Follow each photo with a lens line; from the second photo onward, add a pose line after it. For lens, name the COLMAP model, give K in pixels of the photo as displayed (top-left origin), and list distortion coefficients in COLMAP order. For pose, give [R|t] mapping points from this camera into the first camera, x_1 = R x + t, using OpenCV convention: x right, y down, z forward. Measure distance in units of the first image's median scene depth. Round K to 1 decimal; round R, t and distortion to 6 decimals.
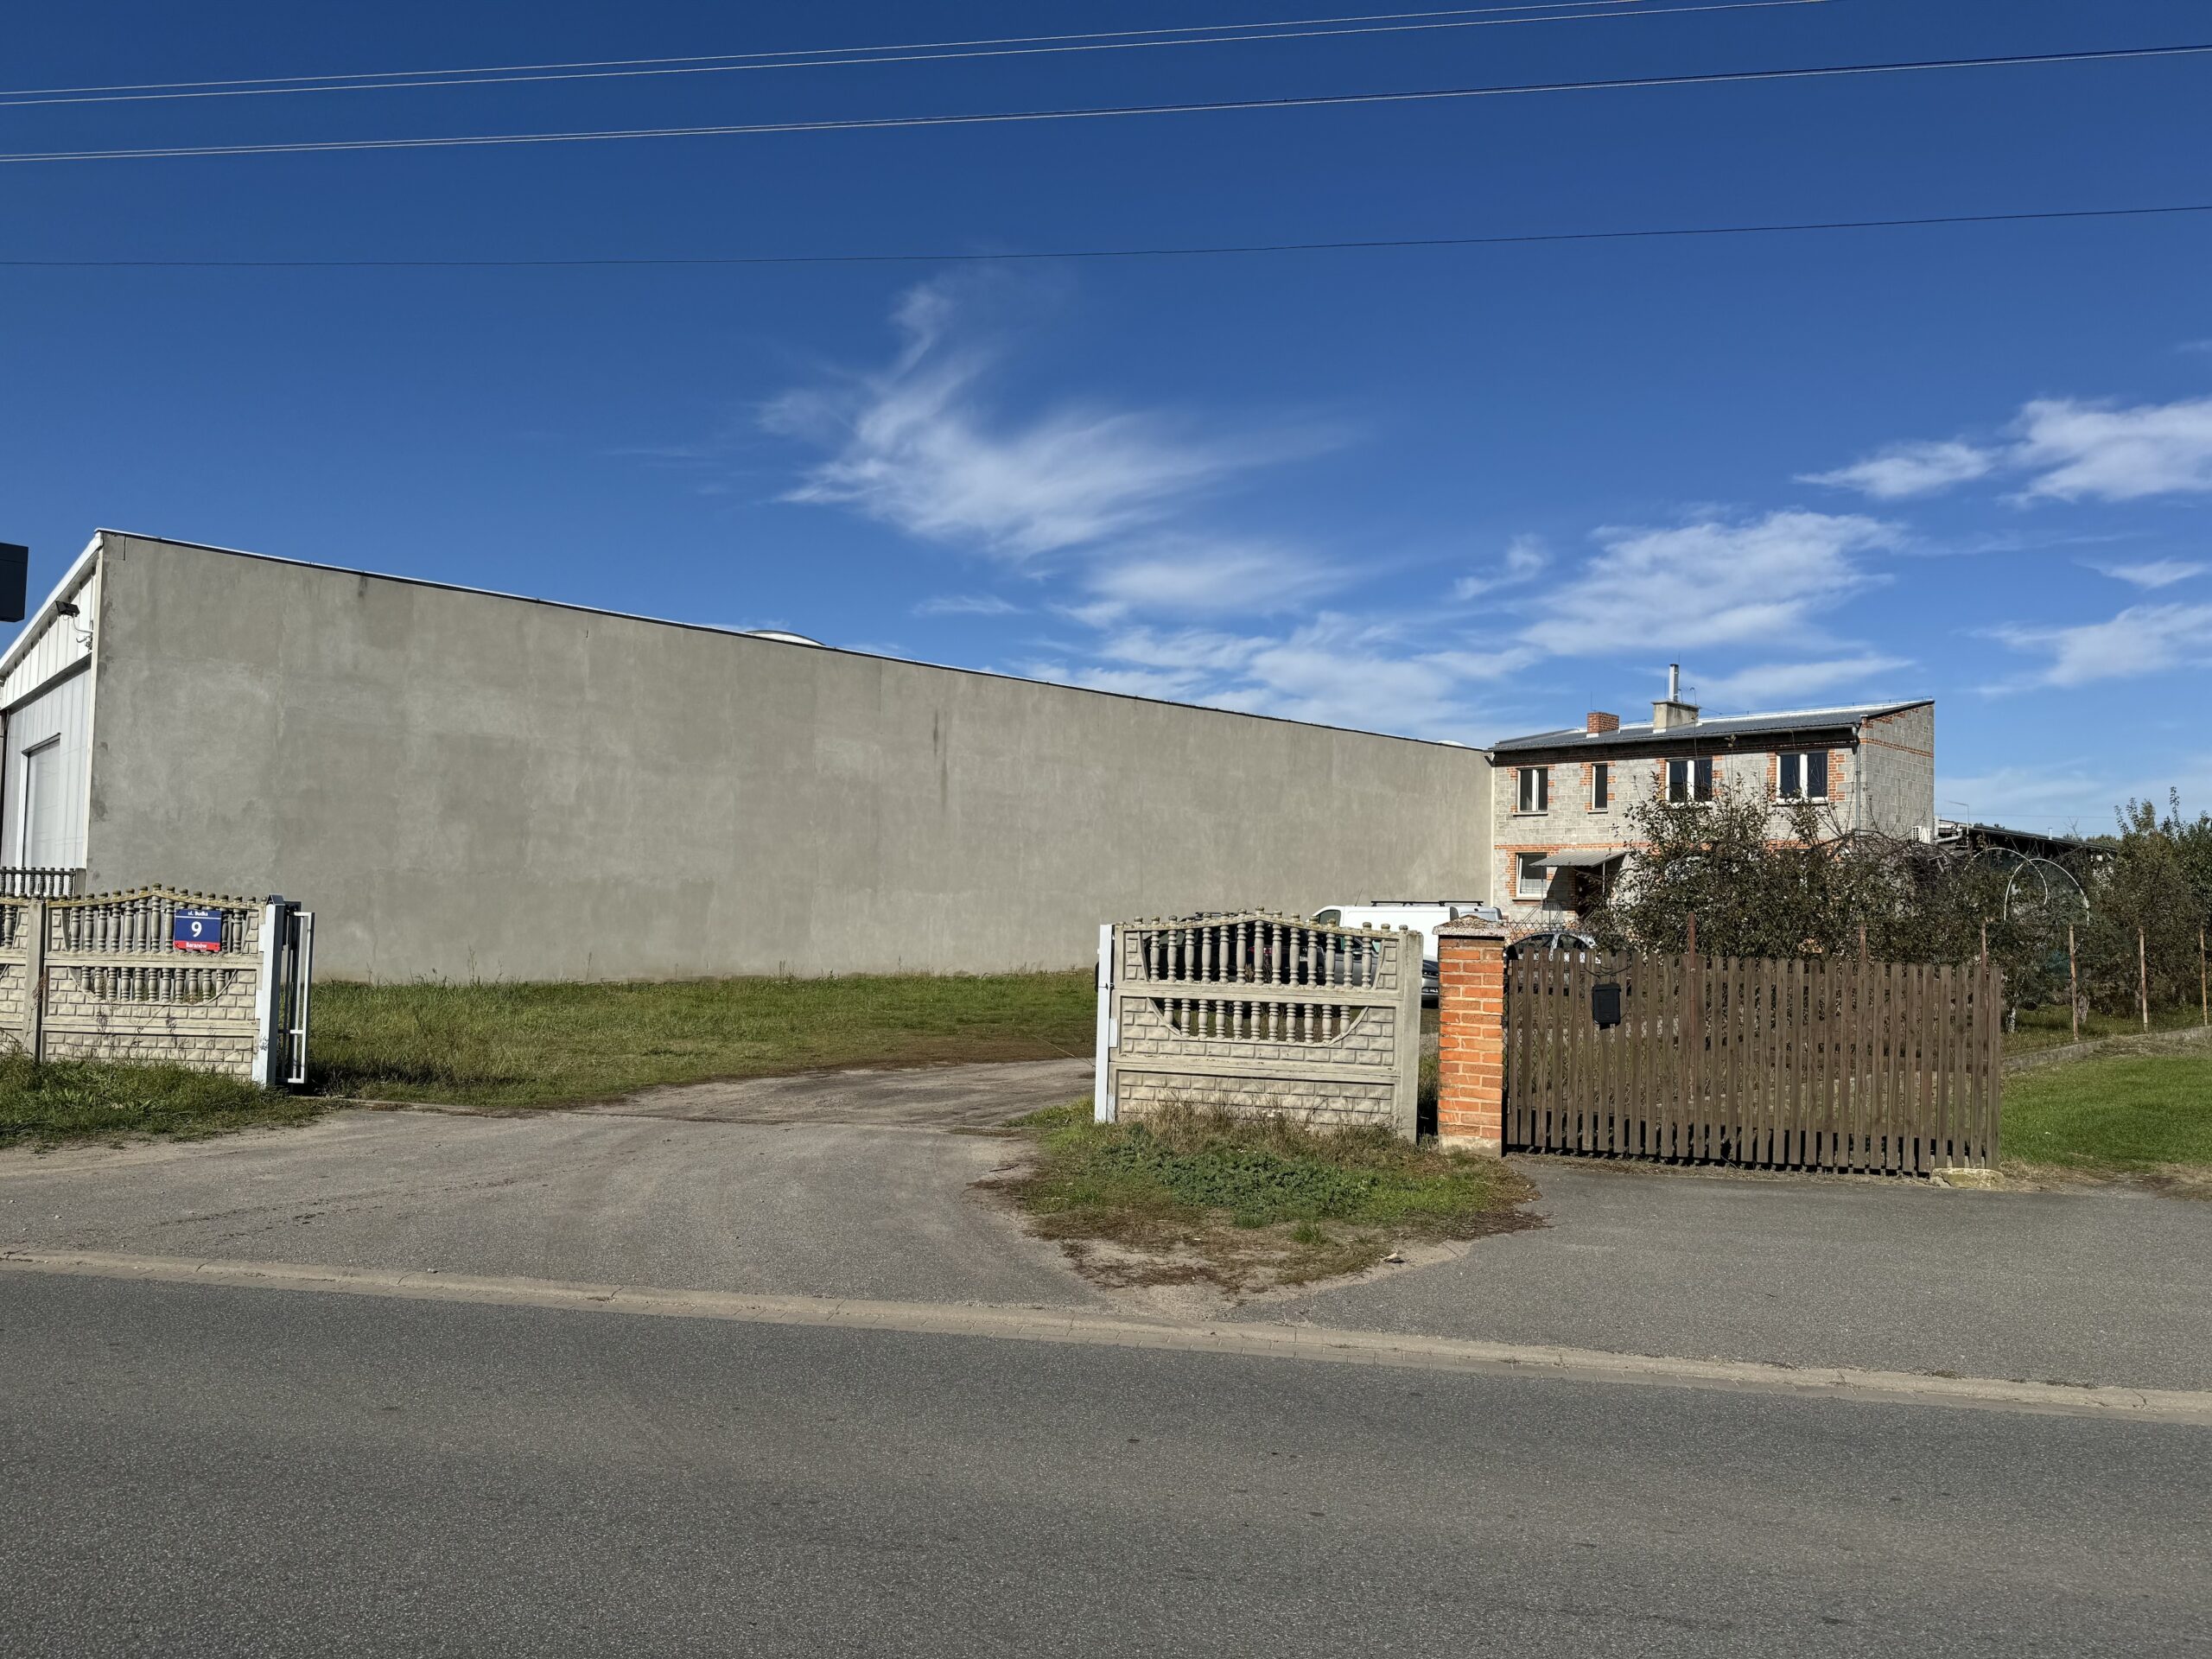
lens RADIAL K [[1535.3, 0, 1097.6], [0, 1535.3, 839.4], [0, 0, 1]] dist [0.111031, -0.141023]
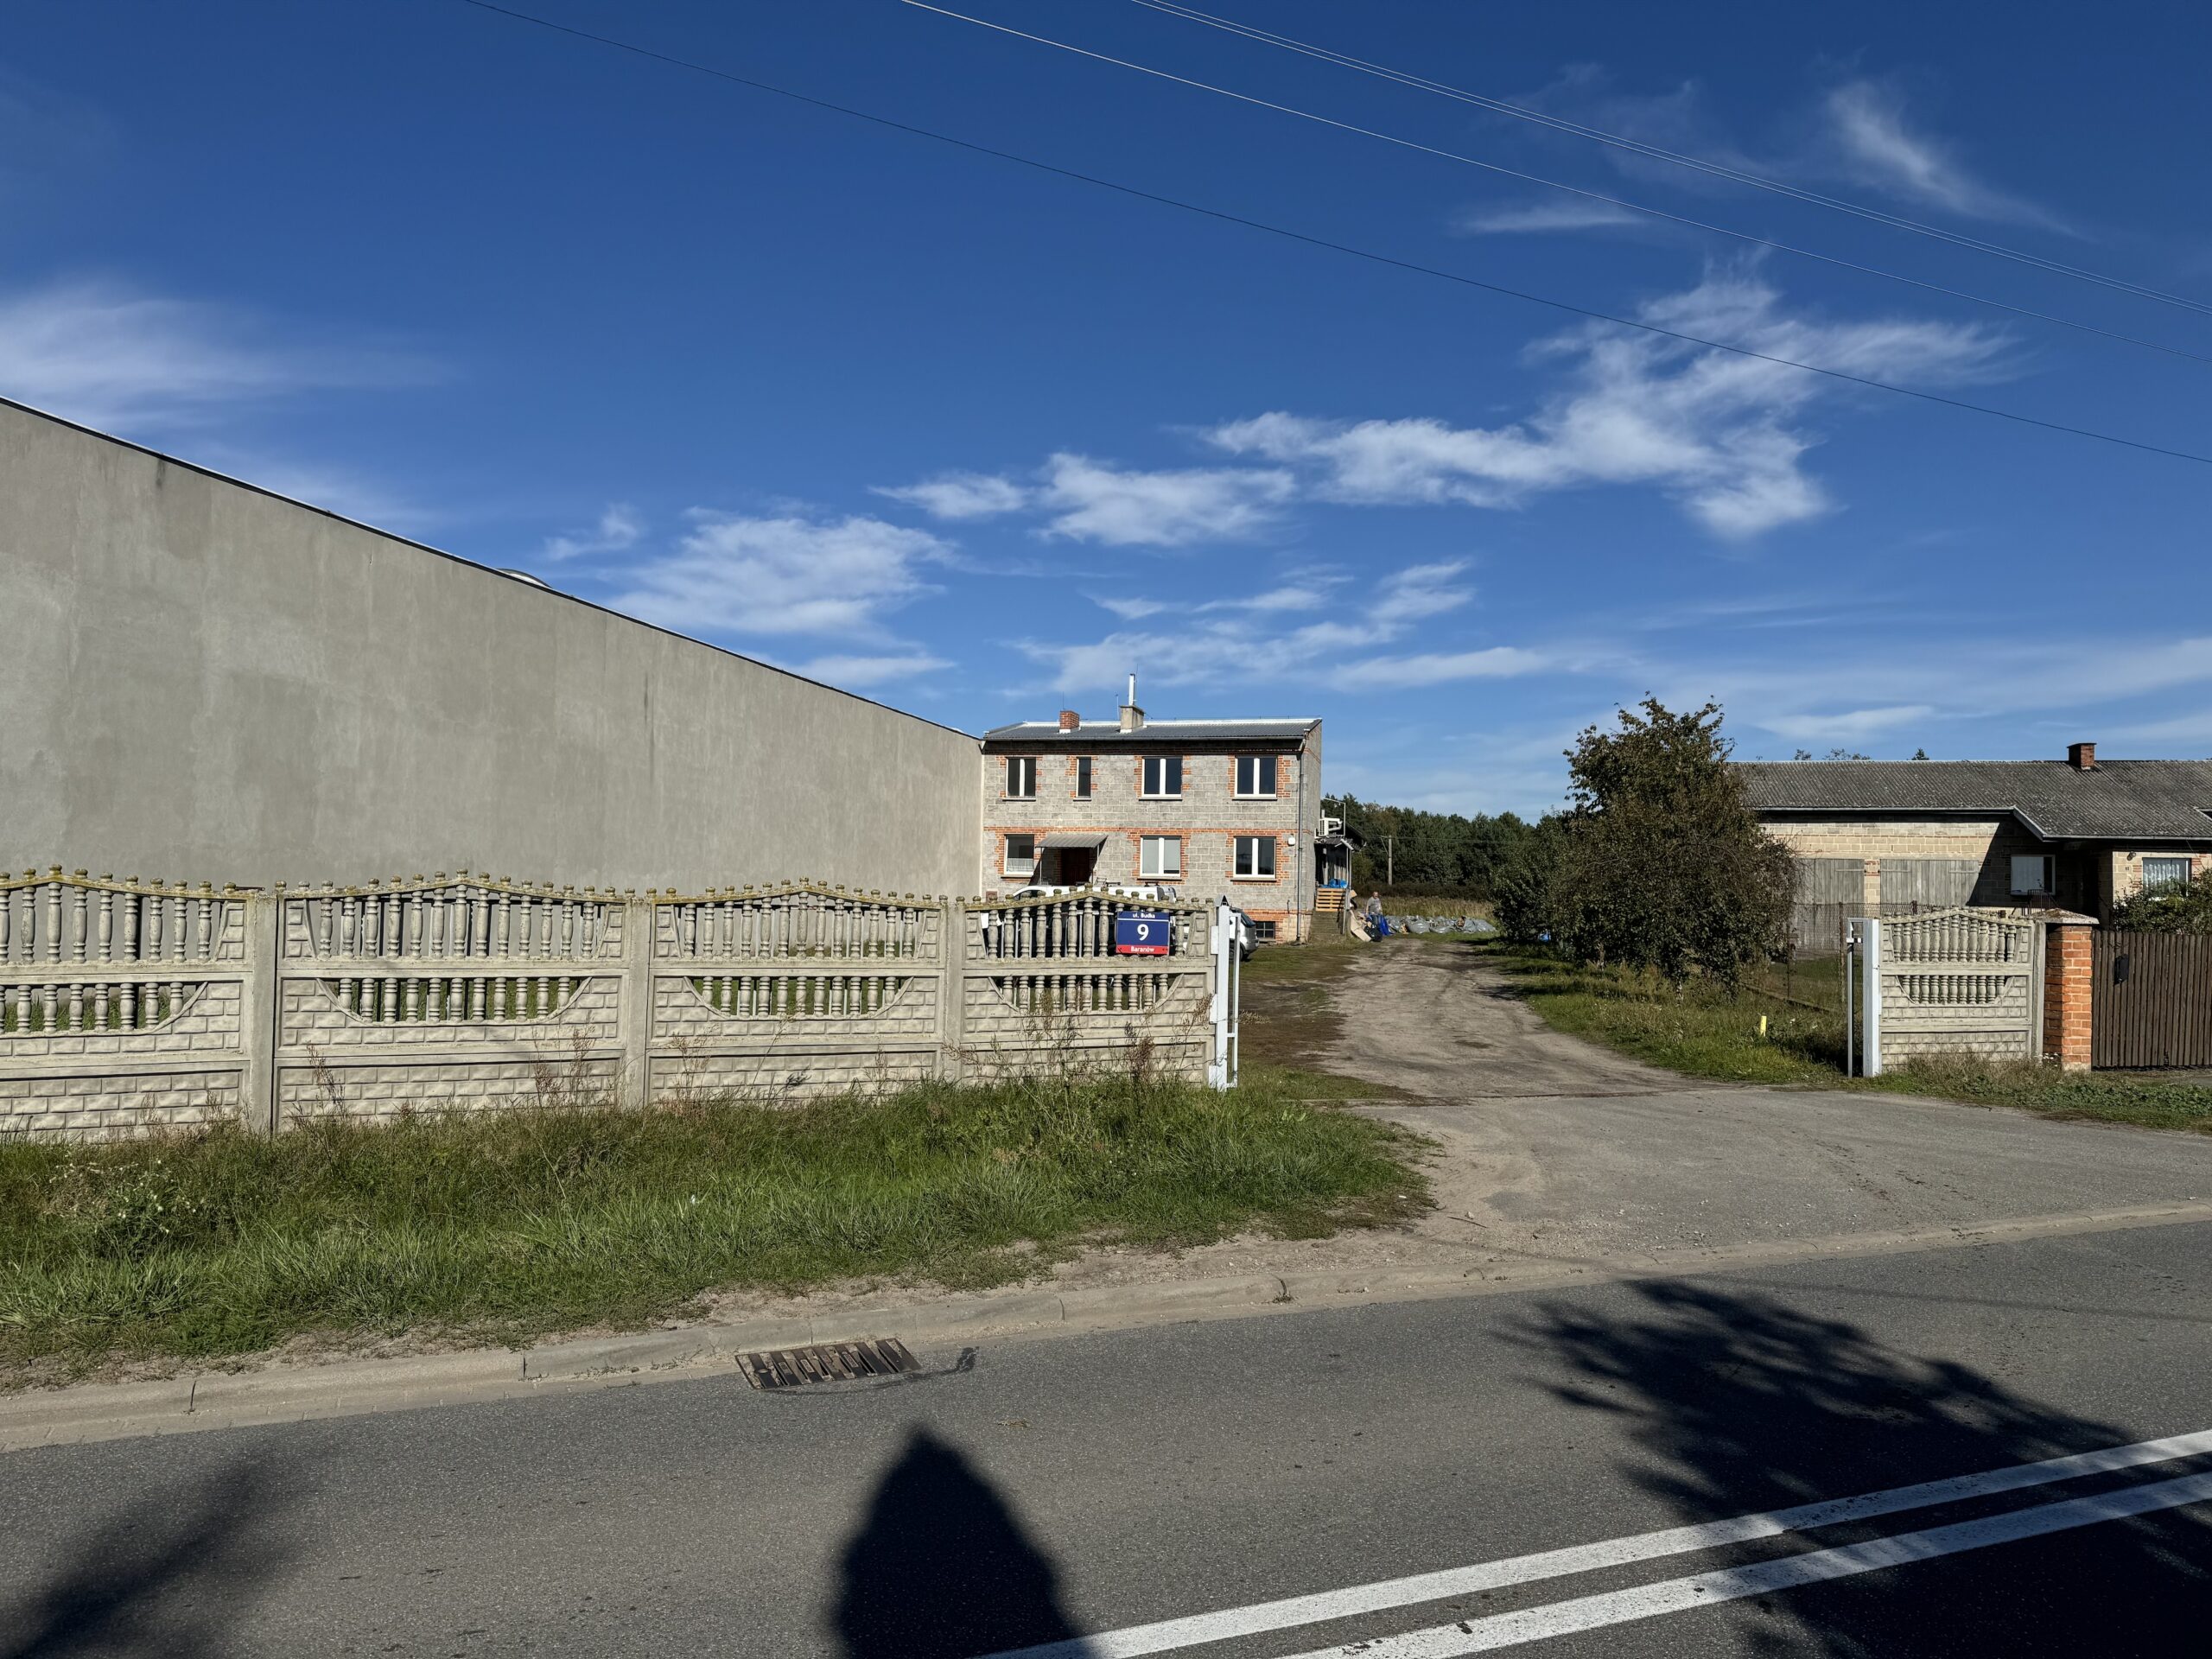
lens RADIAL K [[1526.1, 0, 1089.8], [0, 1526.1, 842.9], [0, 0, 1]] dist [0.093115, -0.138678]
pose [[0.835246, 0.012265, 0.549740, -0.319523], [-0.024004, 0.999611, 0.014169, -0.002311], [-0.549353, -0.025030, 0.835215, 0.074889]]
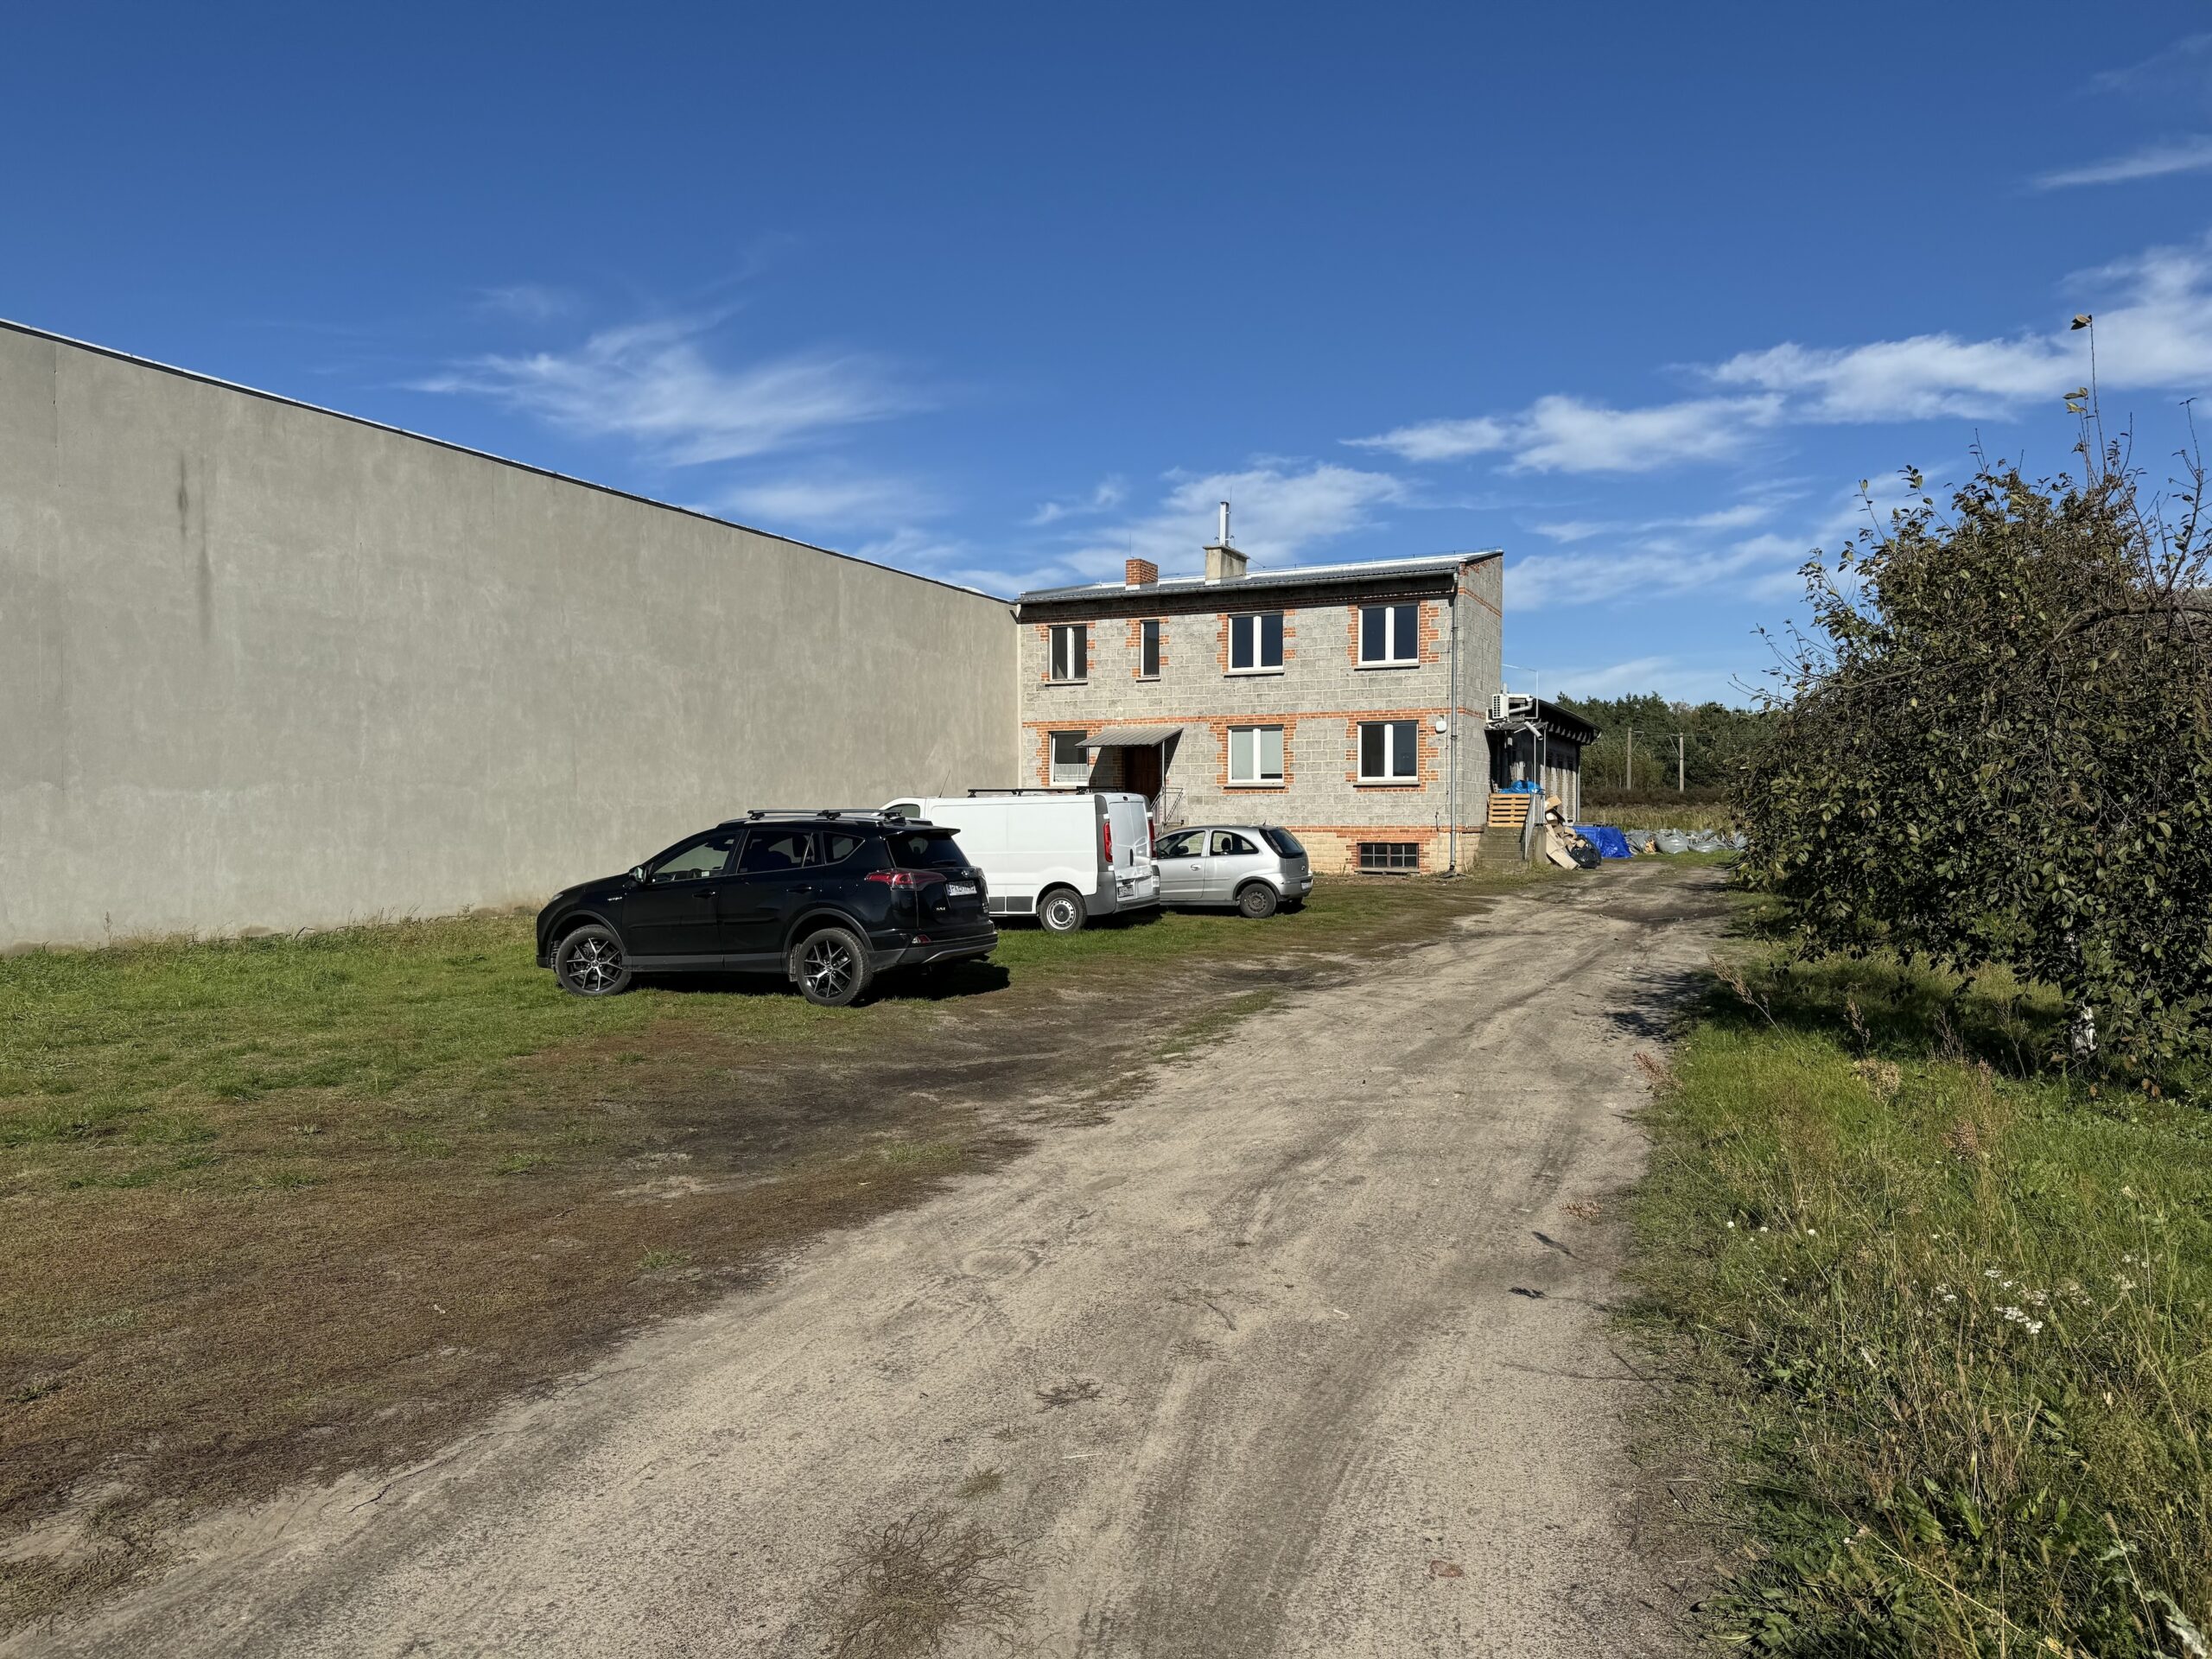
lens RADIAL K [[1526.1, 0, 1089.8], [0, 1526.1, 842.9], [0, 0, 1]] dist [0.093115, -0.138678]
pose [[0.922937, -0.032404, 0.383584, -0.018993], [0.007255, 0.997738, 0.066830, 0.015817], [-0.384882, -0.058897, 0.921085, 0.299881]]
